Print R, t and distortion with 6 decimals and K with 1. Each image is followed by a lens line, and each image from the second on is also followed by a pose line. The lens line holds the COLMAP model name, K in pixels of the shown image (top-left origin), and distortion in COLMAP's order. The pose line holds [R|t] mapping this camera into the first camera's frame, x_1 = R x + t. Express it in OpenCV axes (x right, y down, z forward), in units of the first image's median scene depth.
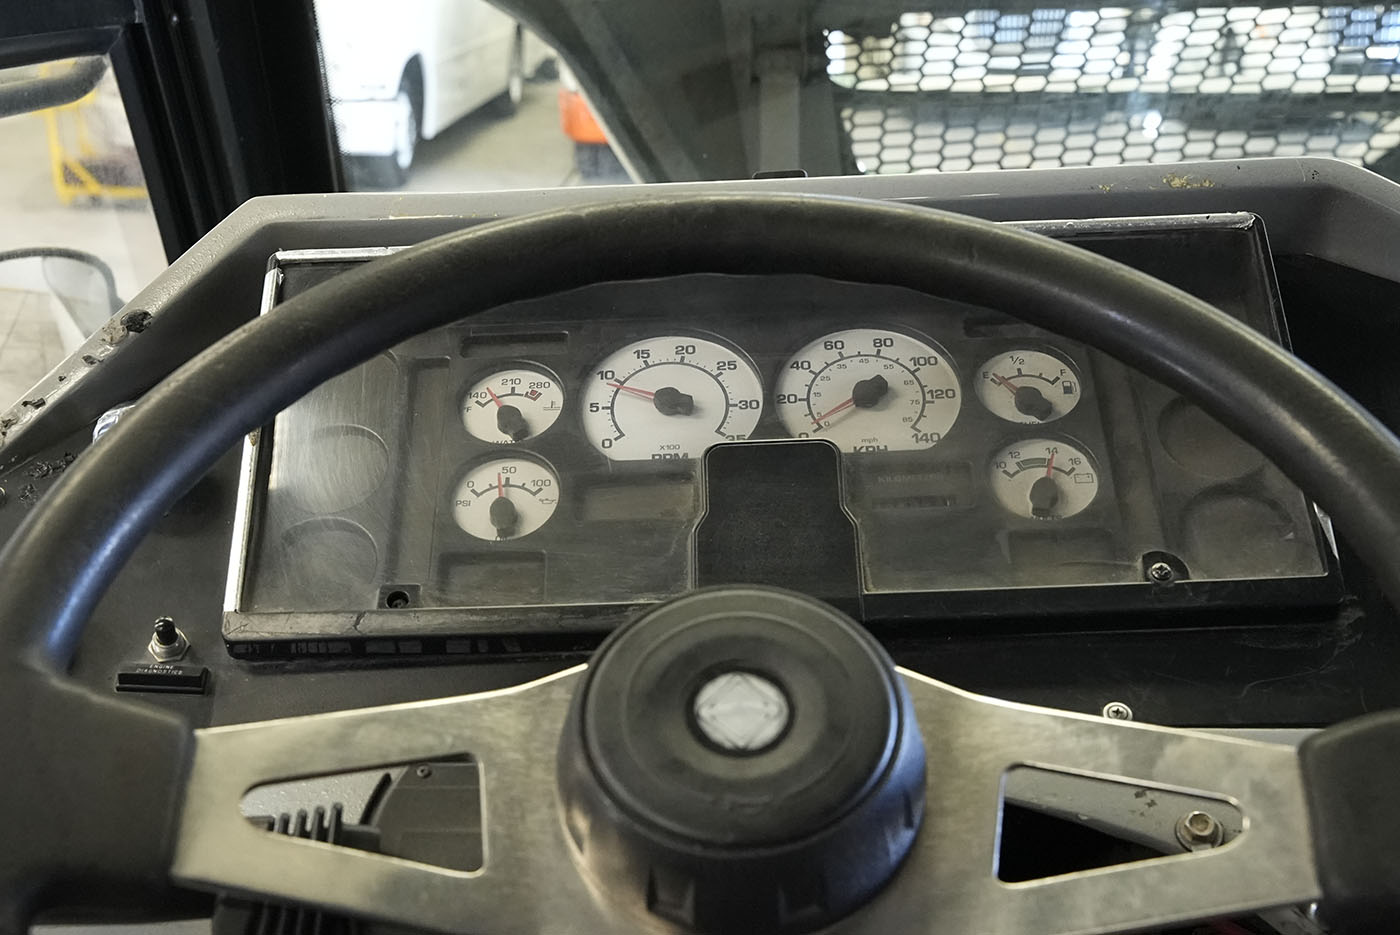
lens RADIAL K [[1703.5, 0, 700.0], [0, 1703.5, 467.5], [0, 0, 1]] dist [0.157859, 0.005828]
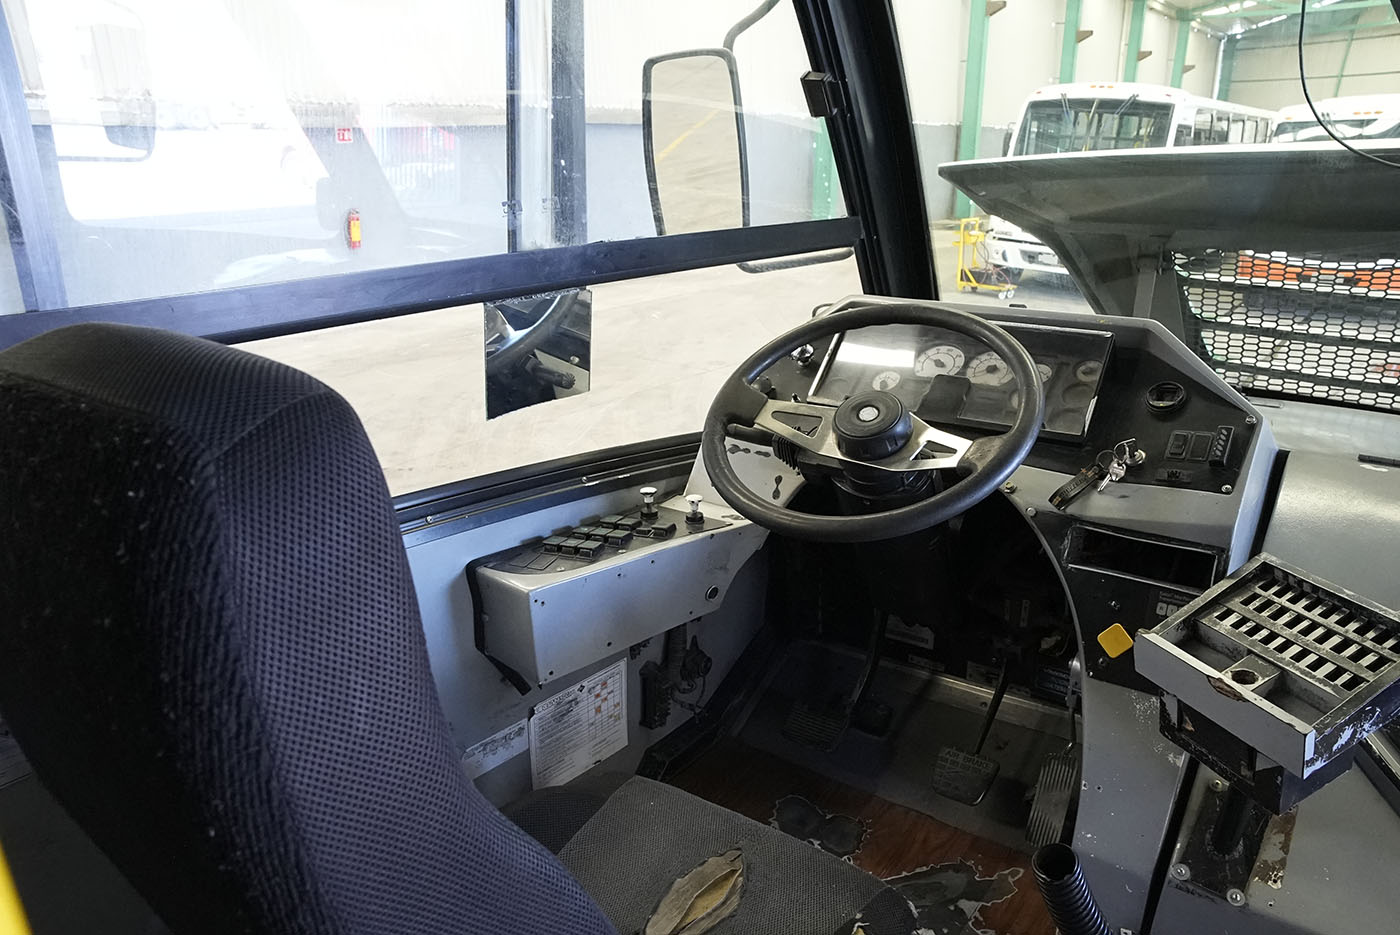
lens RADIAL K [[977.5, 0, 700.0], [0, 977.5, 467.5], [0, 0, 1]] dist [-0.184710, 0.149565]
pose [[0.803944, 0.199446, -0.560264, 0.727334], [-0.182479, 0.979371, 0.086796, 0.086617], [0.566018, 0.032457, 0.823754, -0.881550]]
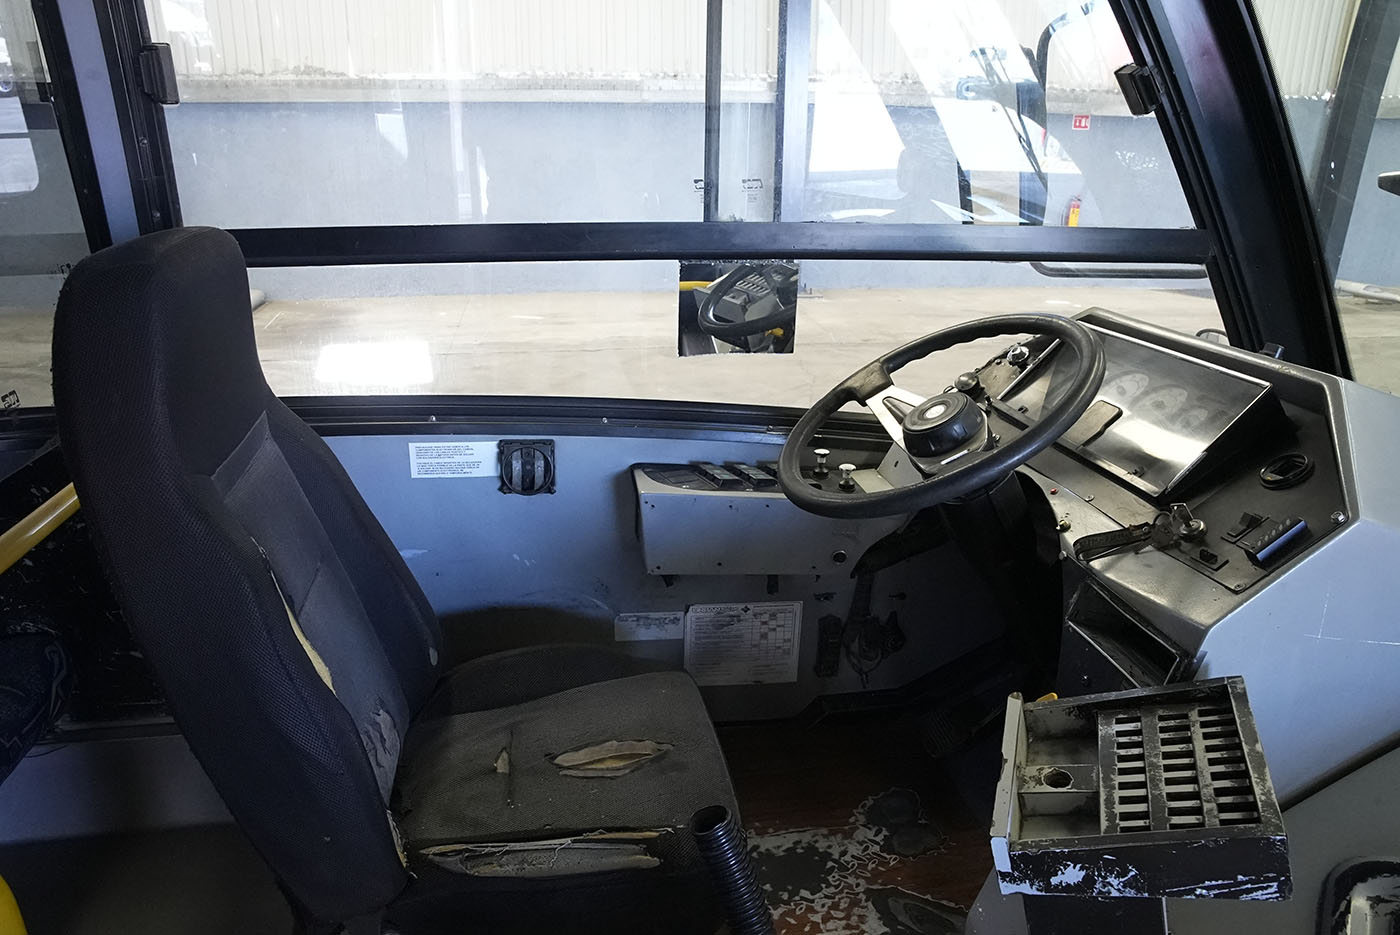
lens RADIAL K [[977.5, 0, 700.0], [0, 977.5, 467.5], [0, 0, 1]] dist [-0.184710, 0.149565]
pose [[0.165840, 0.341488, -0.925140, 1.478477], [-0.298380, 0.911533, 0.282978, -0.165388], [0.939929, 0.229114, 0.253062, -0.136225]]
